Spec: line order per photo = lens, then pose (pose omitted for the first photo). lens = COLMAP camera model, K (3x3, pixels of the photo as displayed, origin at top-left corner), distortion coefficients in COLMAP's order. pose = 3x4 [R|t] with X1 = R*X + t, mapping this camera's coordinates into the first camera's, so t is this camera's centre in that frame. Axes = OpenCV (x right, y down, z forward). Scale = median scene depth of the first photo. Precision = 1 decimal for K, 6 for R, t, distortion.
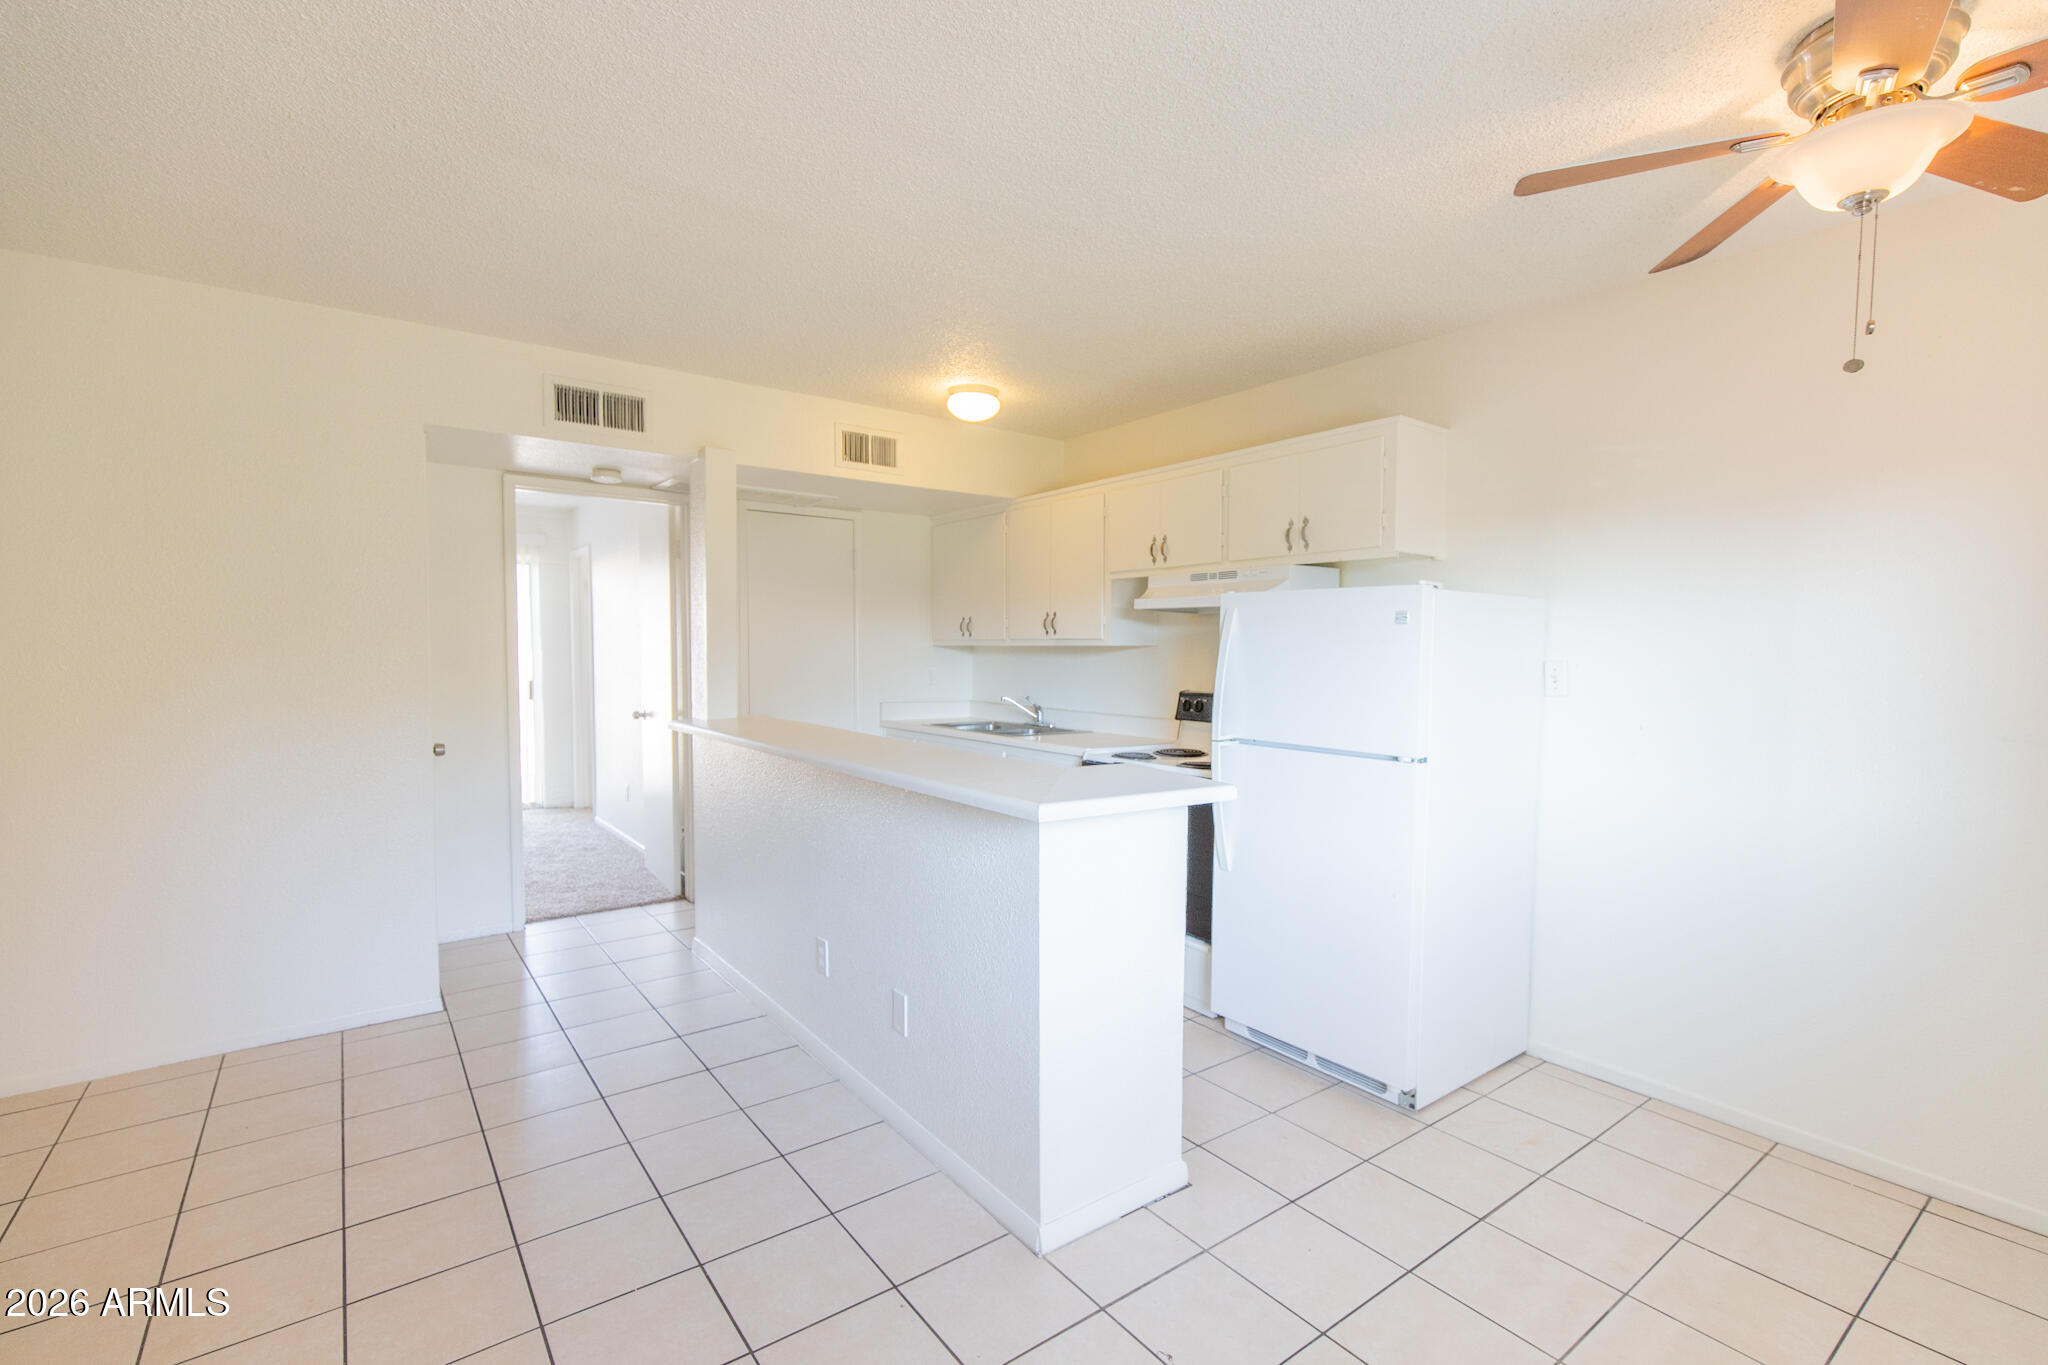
lens RADIAL K [[926.2, 0, 1024.0], [0, 926.2, 682.5], [0, 0, 1]] dist [0.000518, 0.000055]
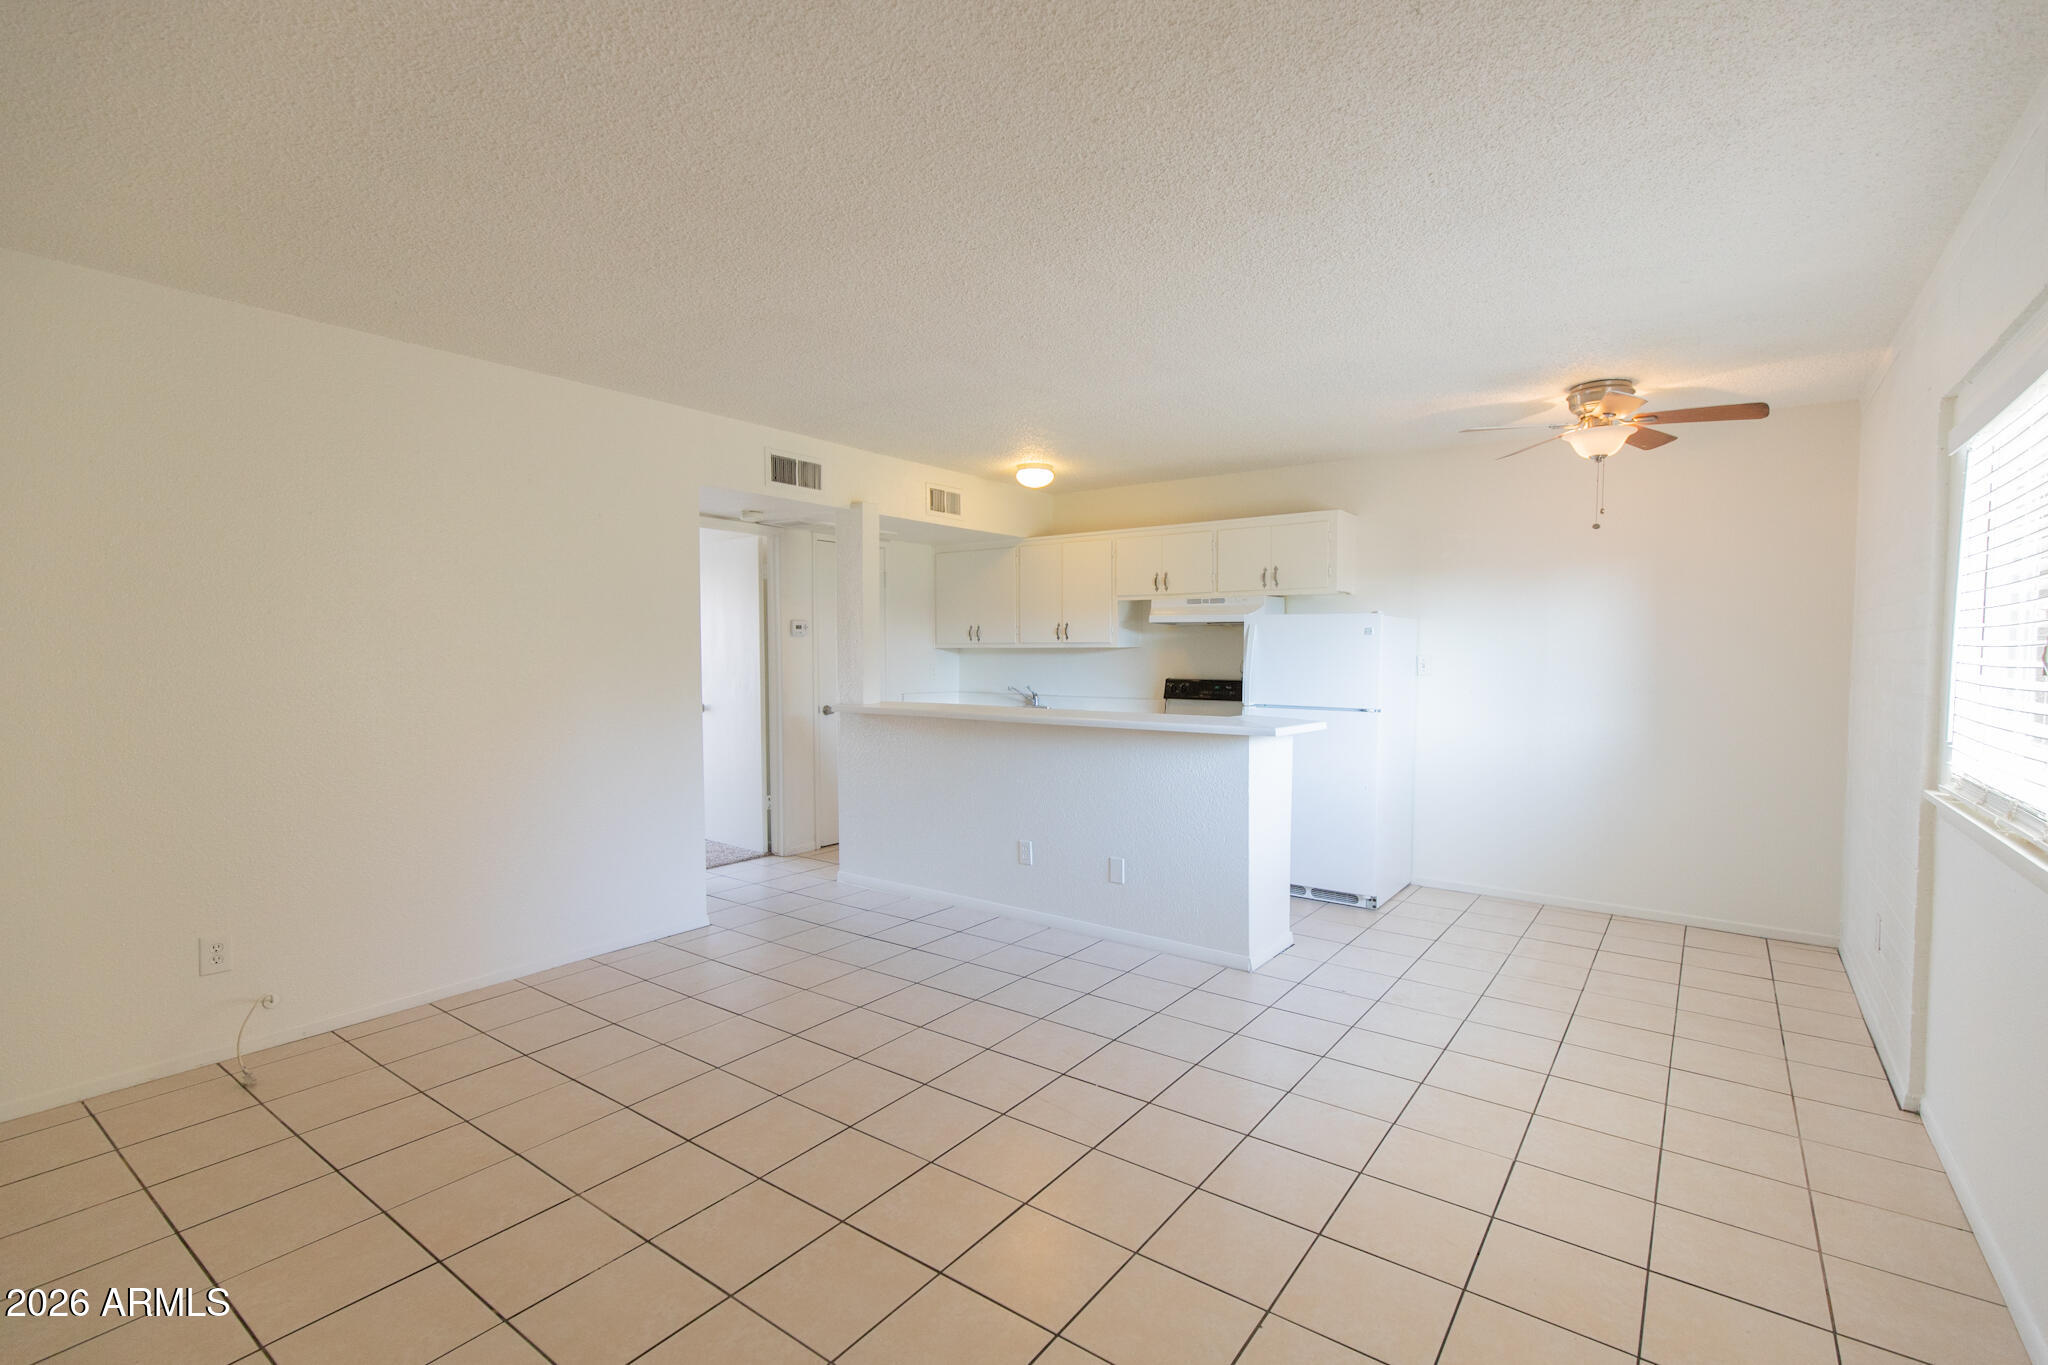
lens RADIAL K [[940.1, 0, 1019.8], [0, 940.1, 677.4], [0, 0, 1]] dist [0.002546, 0.000409]
pose [[0.957822, -0.014070, 0.287016, -0.500865], [0.016036, 0.999861, -0.004499, 0.010972], [-0.286913, 0.008912, 0.957915, -0.361163]]
